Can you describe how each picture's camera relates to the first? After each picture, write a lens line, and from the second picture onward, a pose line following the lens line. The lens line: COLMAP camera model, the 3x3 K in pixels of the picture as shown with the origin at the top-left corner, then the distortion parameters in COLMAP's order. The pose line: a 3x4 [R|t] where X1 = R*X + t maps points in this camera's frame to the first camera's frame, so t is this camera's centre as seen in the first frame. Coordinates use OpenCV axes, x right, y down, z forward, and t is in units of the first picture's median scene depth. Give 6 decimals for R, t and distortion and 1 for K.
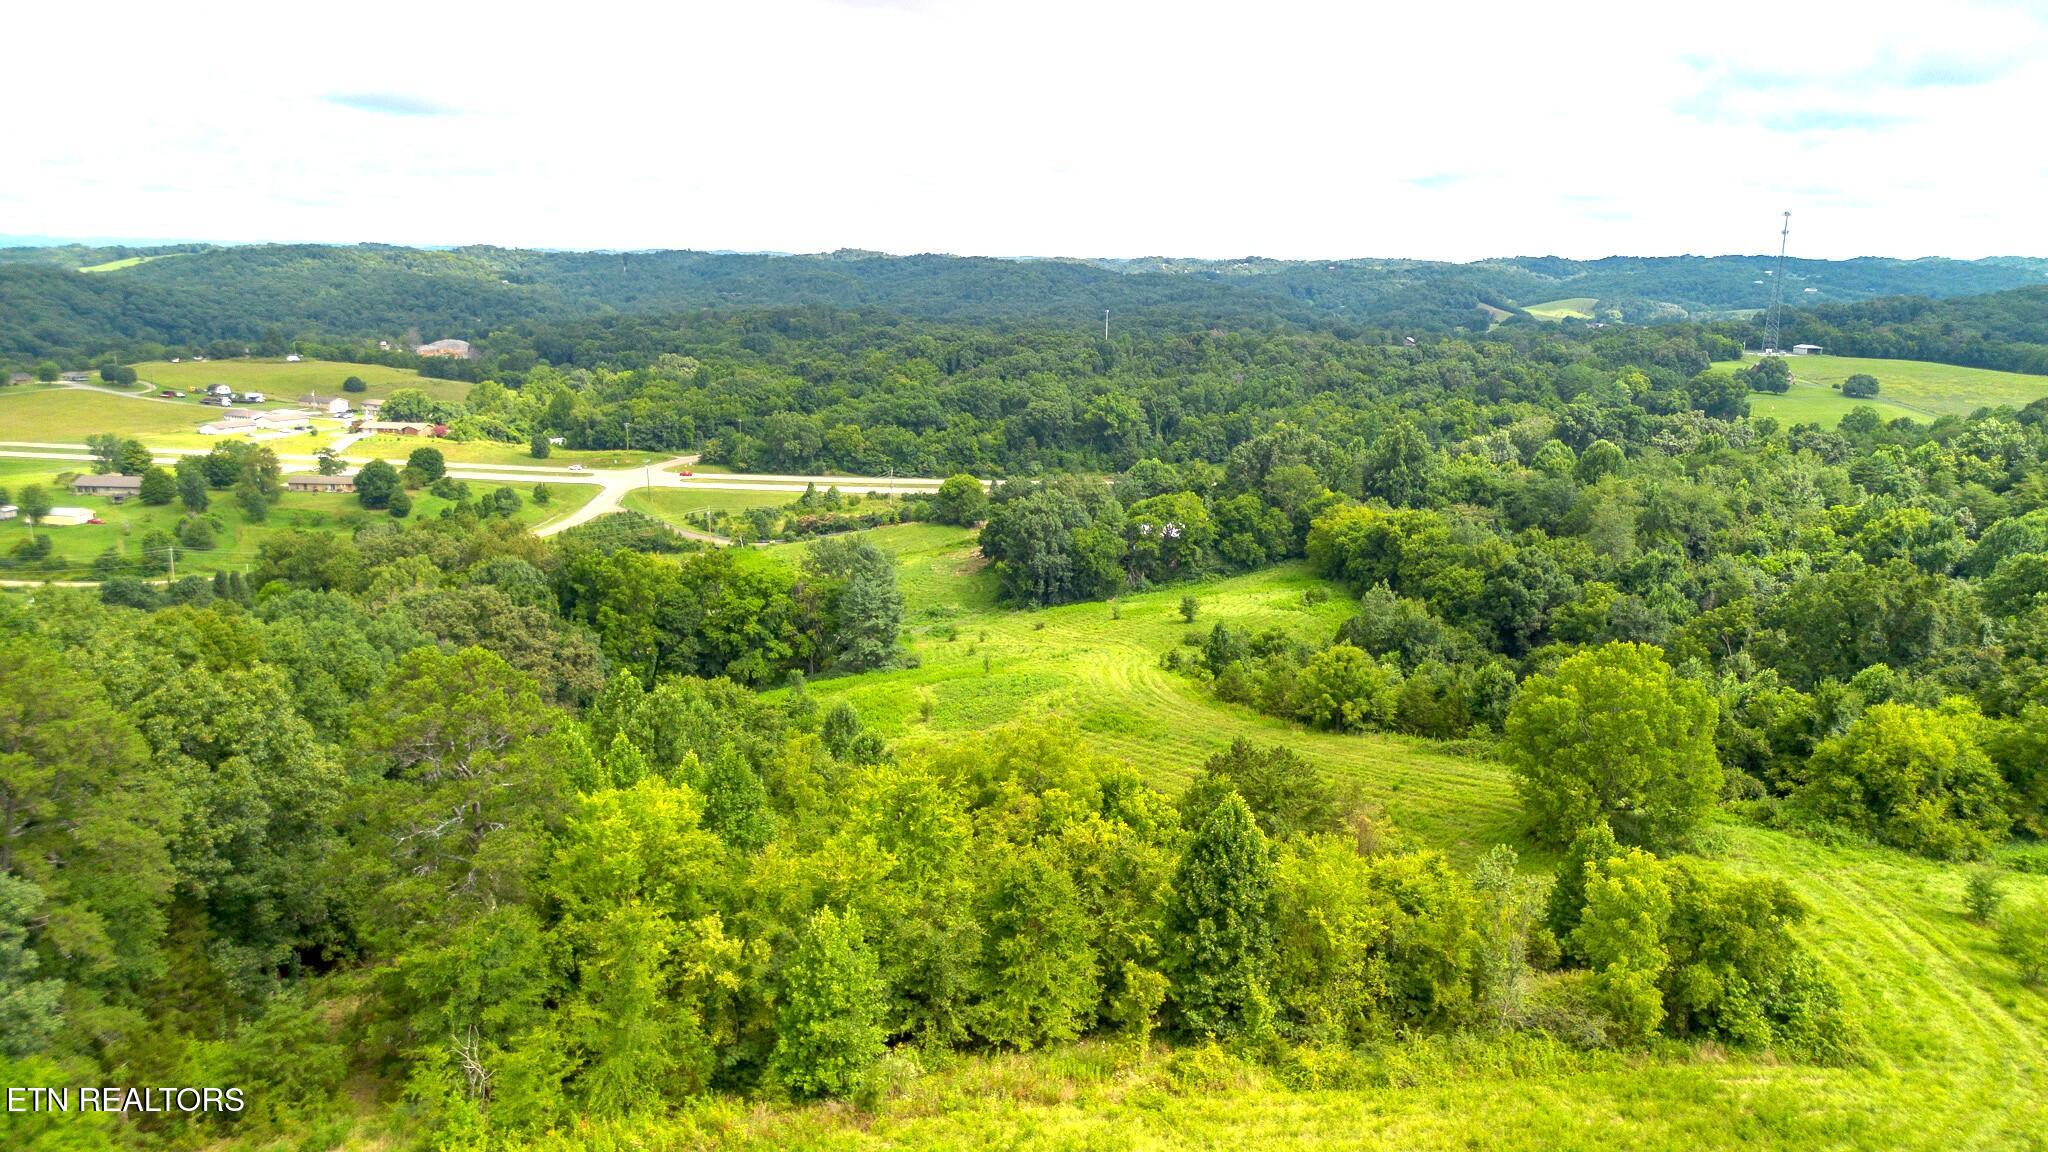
lens RADIAL K [[1434.0, 0, 1013.8], [0, 1434.0, 590.5], [0, 0, 1]] dist [0.063229, -0.060058]
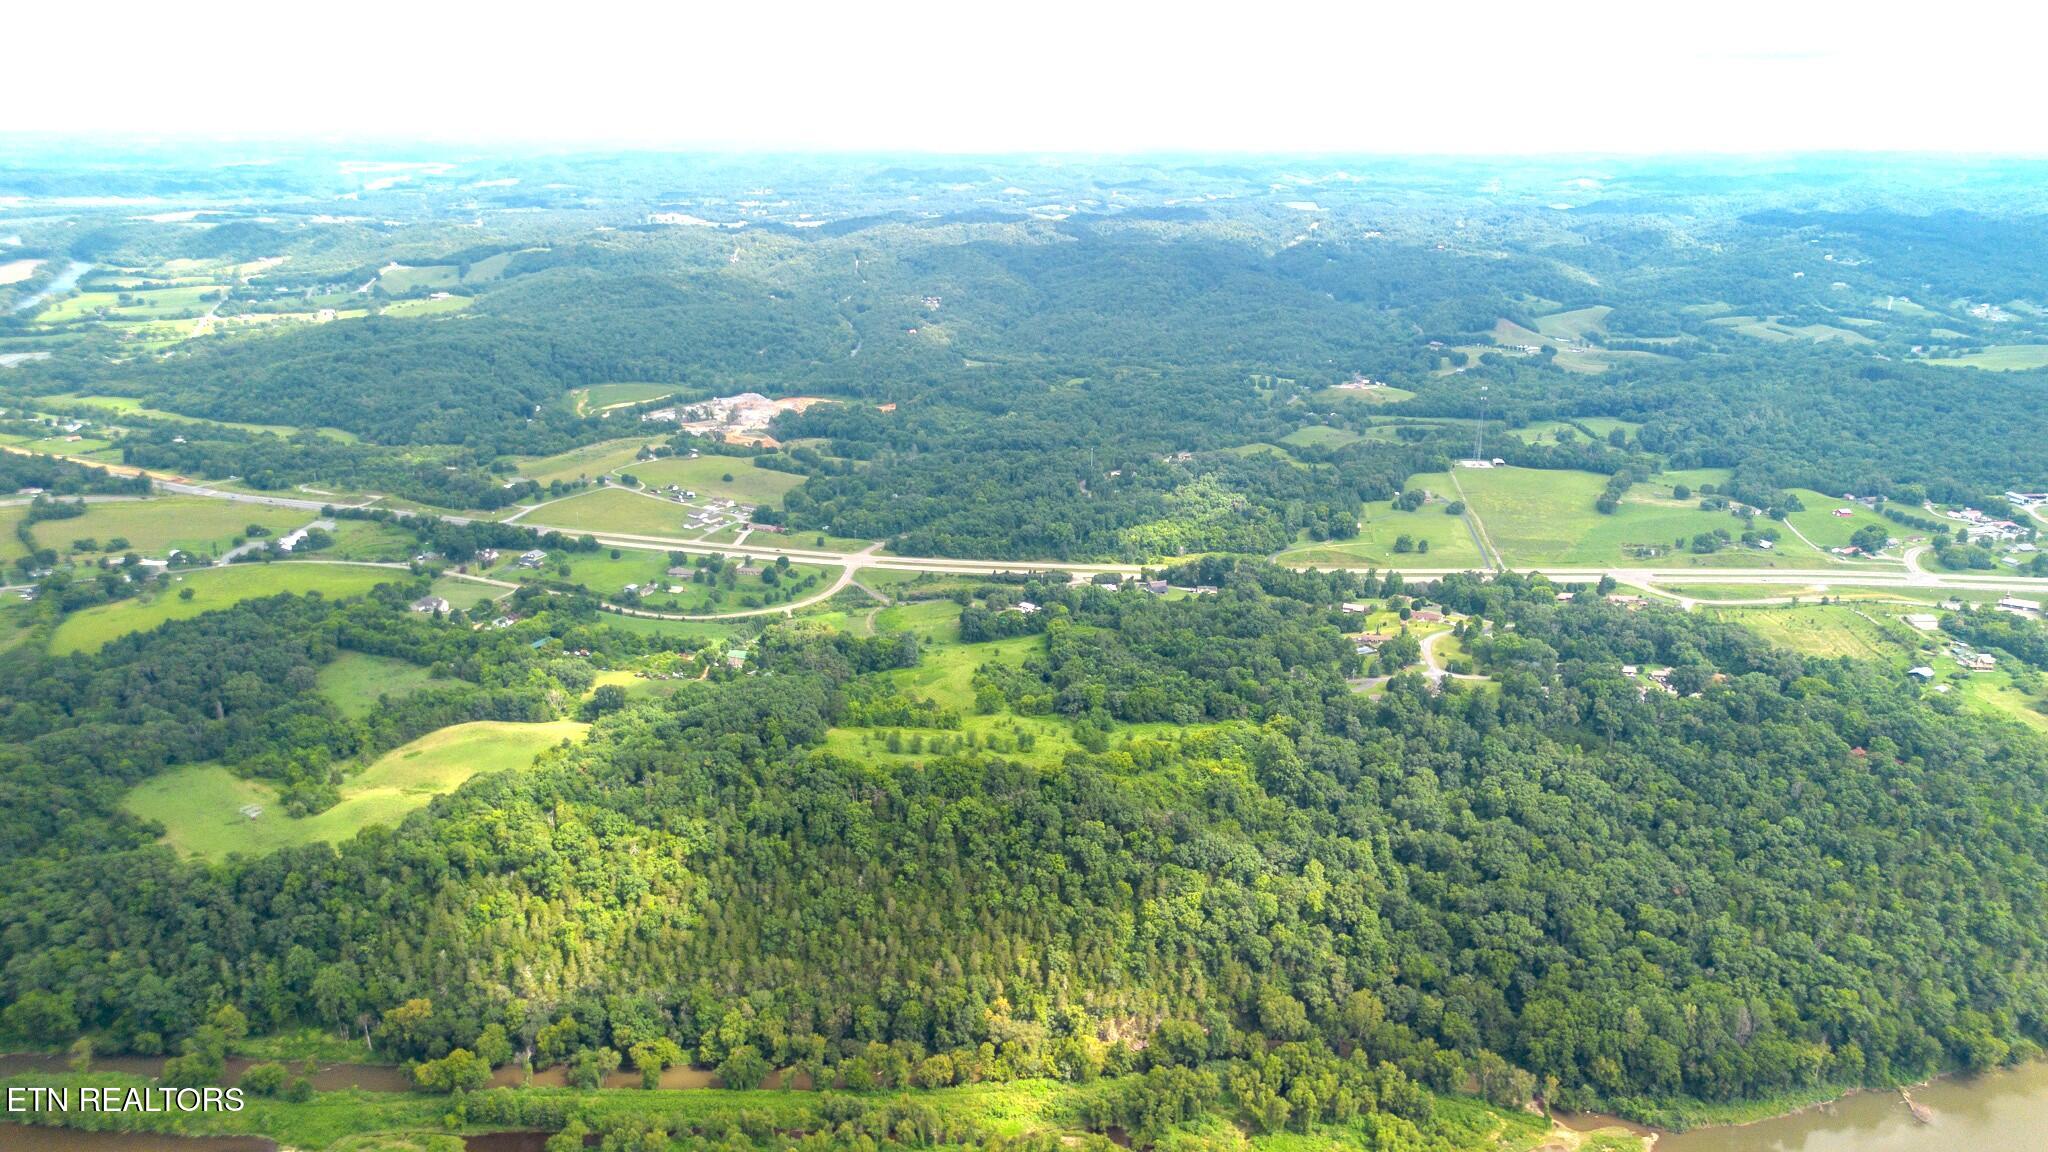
lens RADIAL K [[1434.0, 0, 1032.5], [0, 1434.0, 540.6], [0, 0, 1]] dist [0.063229, -0.060058]
pose [[0.990030, 0.034309, -0.136613, 0.442615], [-0.027019, 0.998128, 0.054859, -0.301069], [0.138240, -0.050621, 0.989104, -1.667380]]
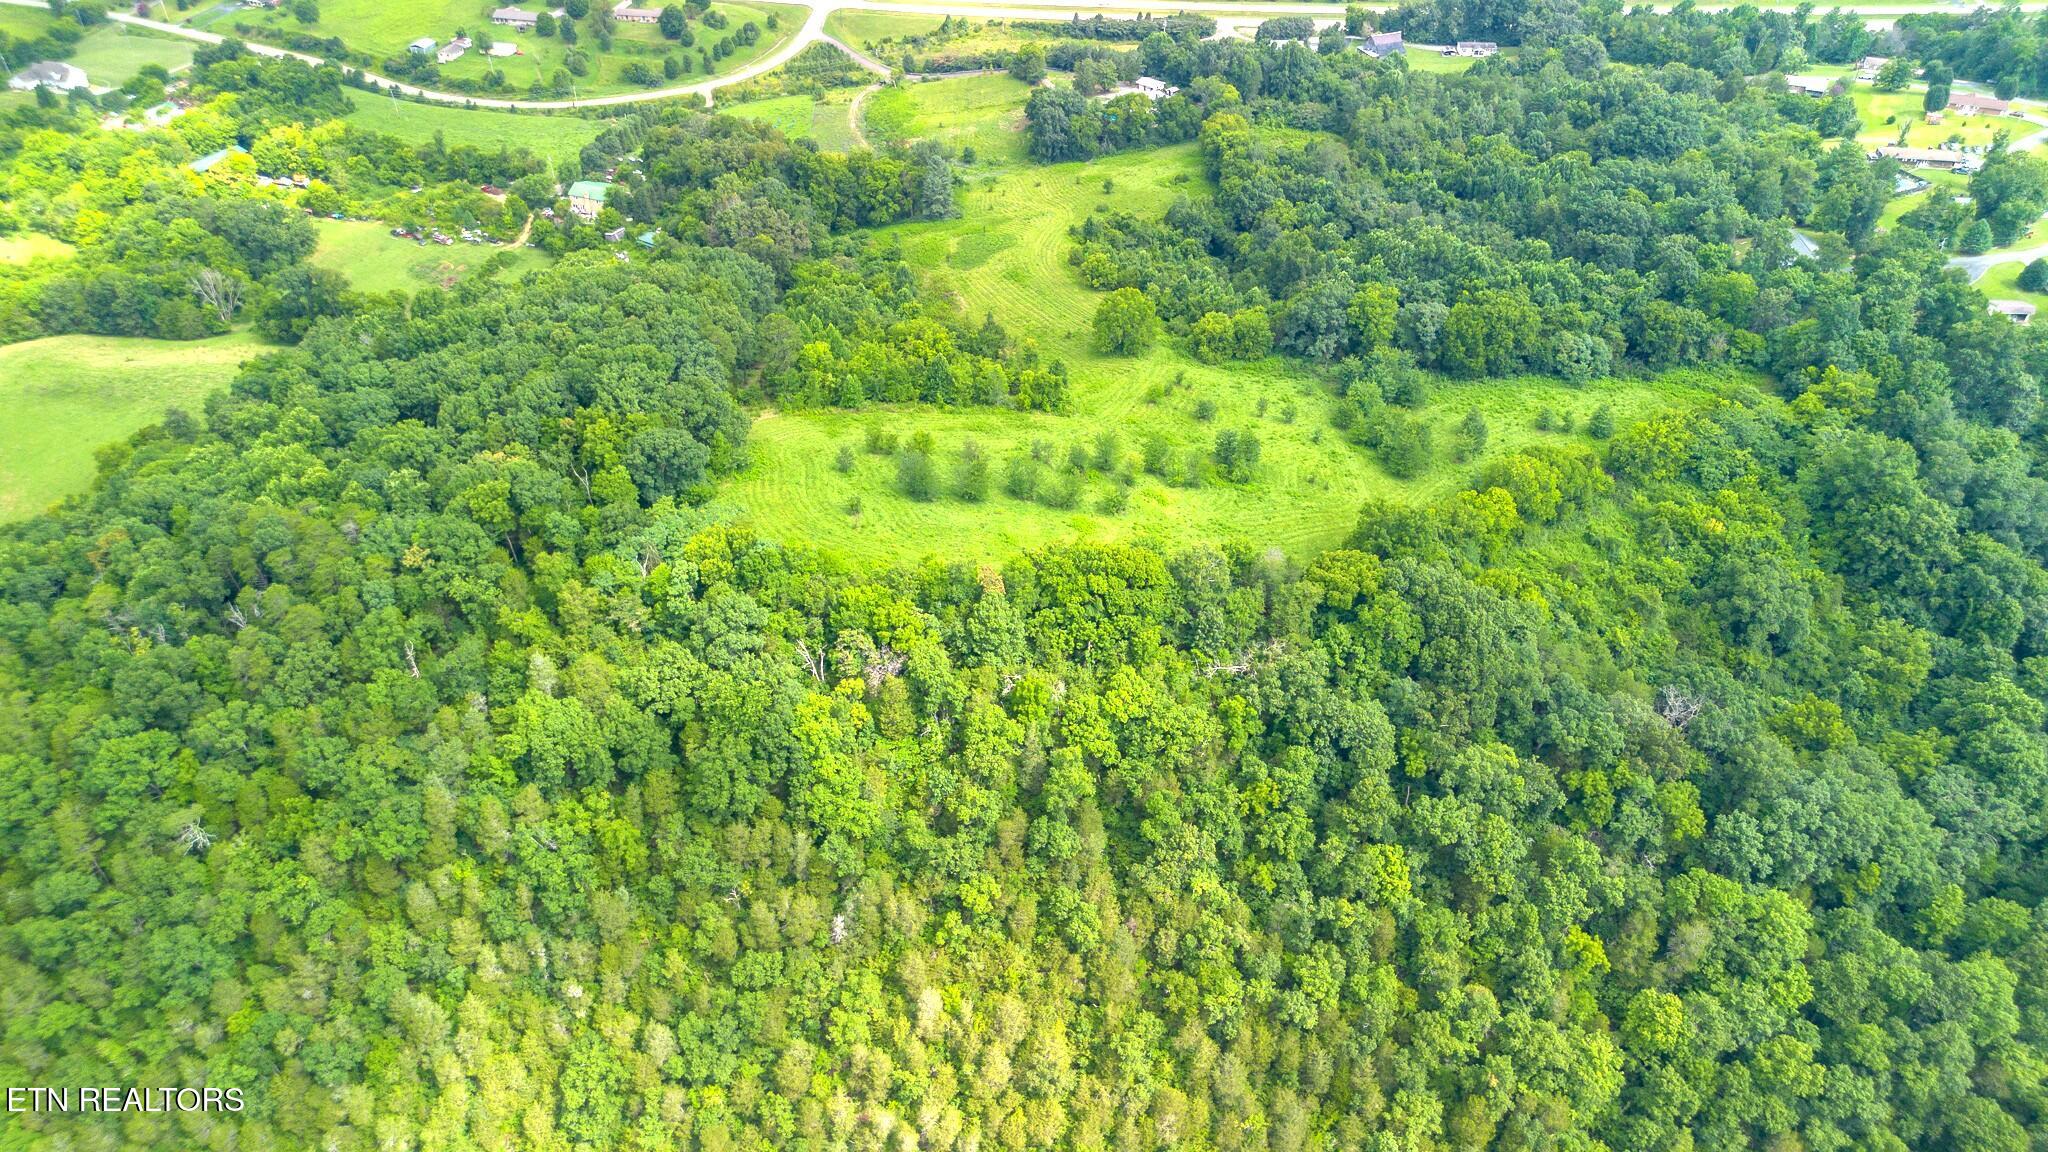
lens RADIAL K [[1434.0, 0, 1019.5], [0, 1434.0, 574.3], [0, 0, 1]] dist [0.063229, -0.060058]
pose [[0.987925, 0.086224, -0.128722, 0.181577], [-0.023592, 0.904862, 0.425050, -0.202776], [0.153125, -0.416881, 0.895971, -0.582385]]
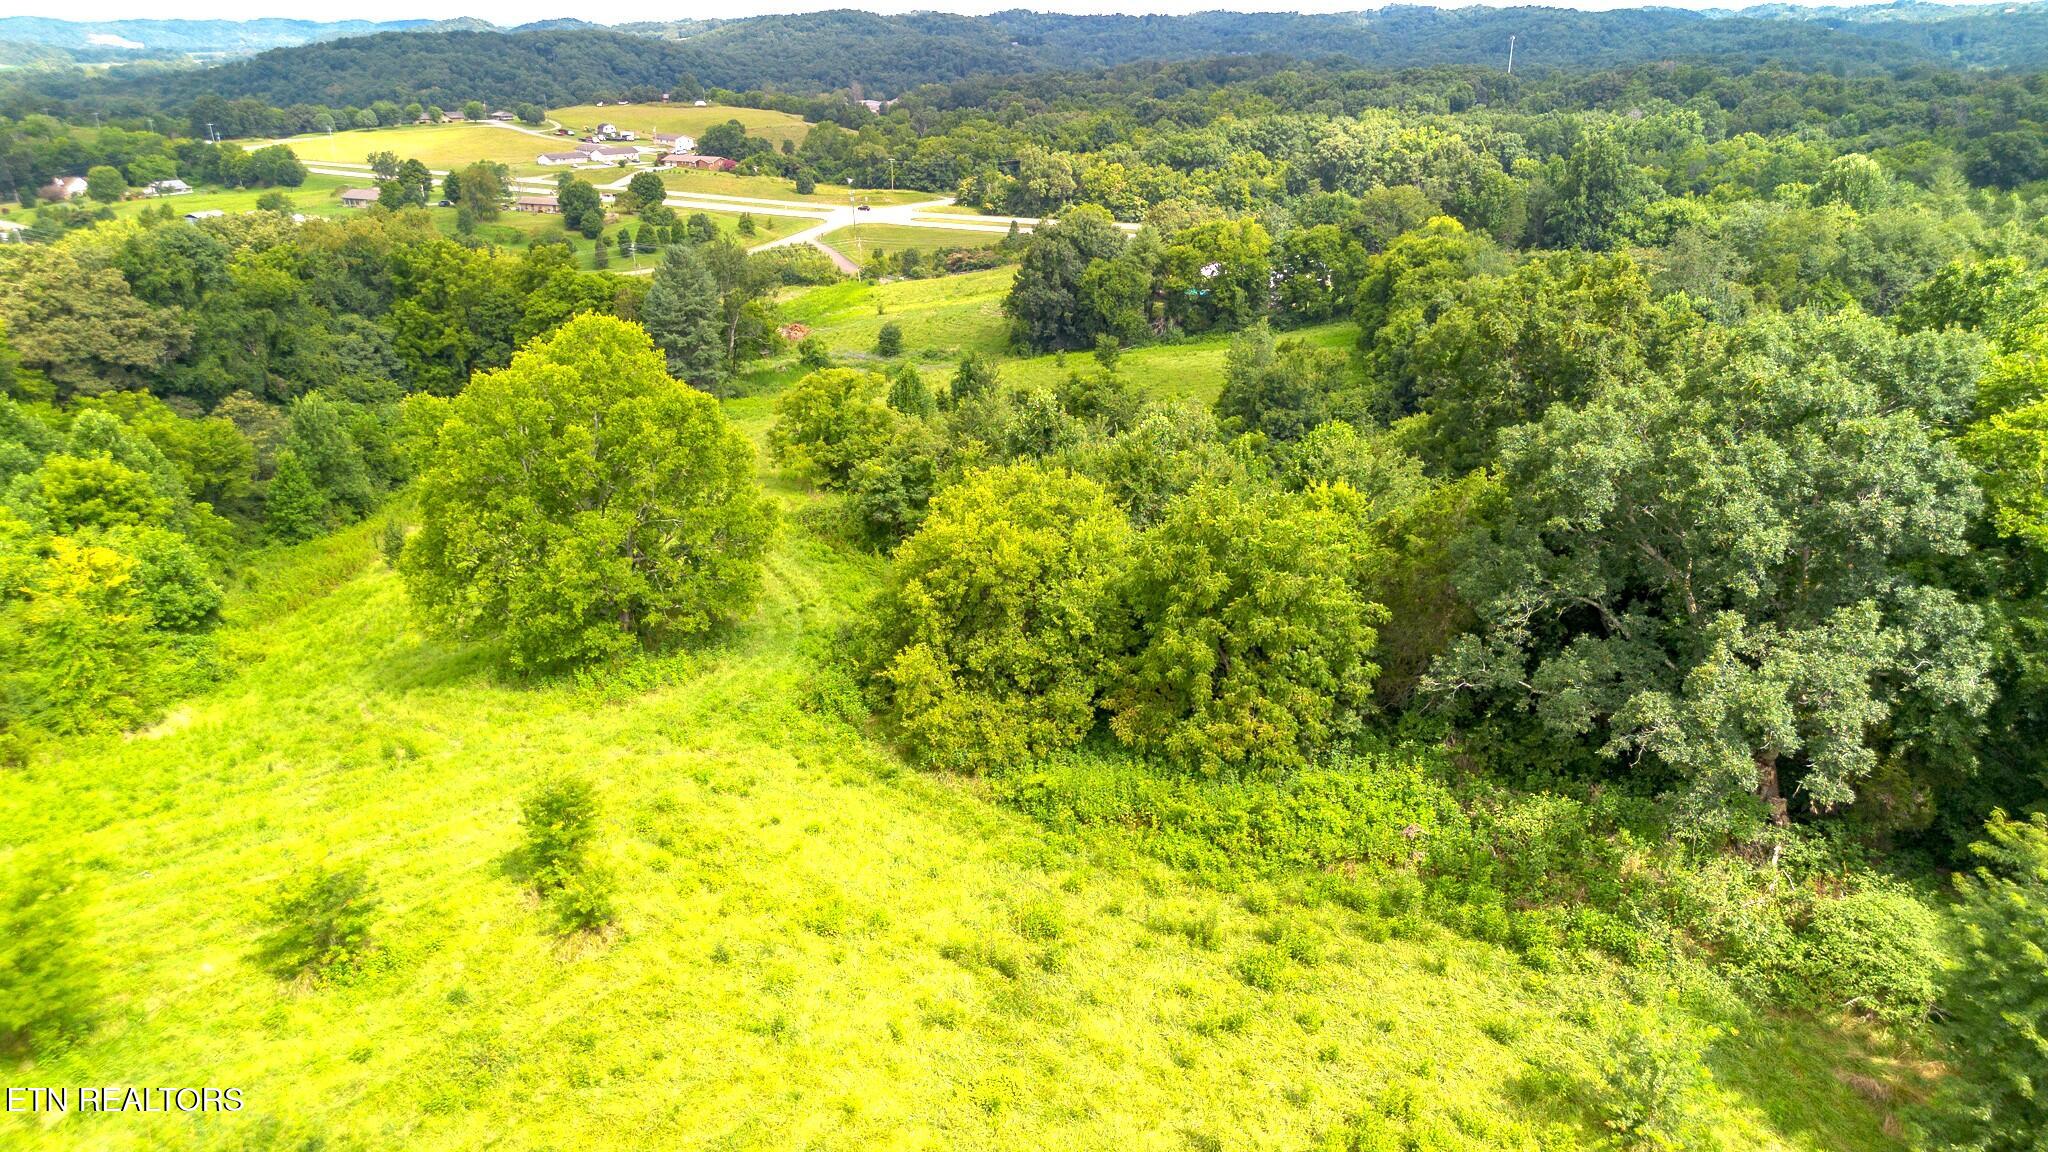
lens RADIAL K [[1434.0, 0, 1018.5], [0, 1434.0, 584.5], [0, 0, 1]] dist [0.063229, -0.060058]
pose [[0.929287, 0.116579, -0.350479, 0.223693], [-0.065783, 0.985952, 0.153531, 0.011598], [0.363454, -0.119618, 0.923901, 0.148912]]
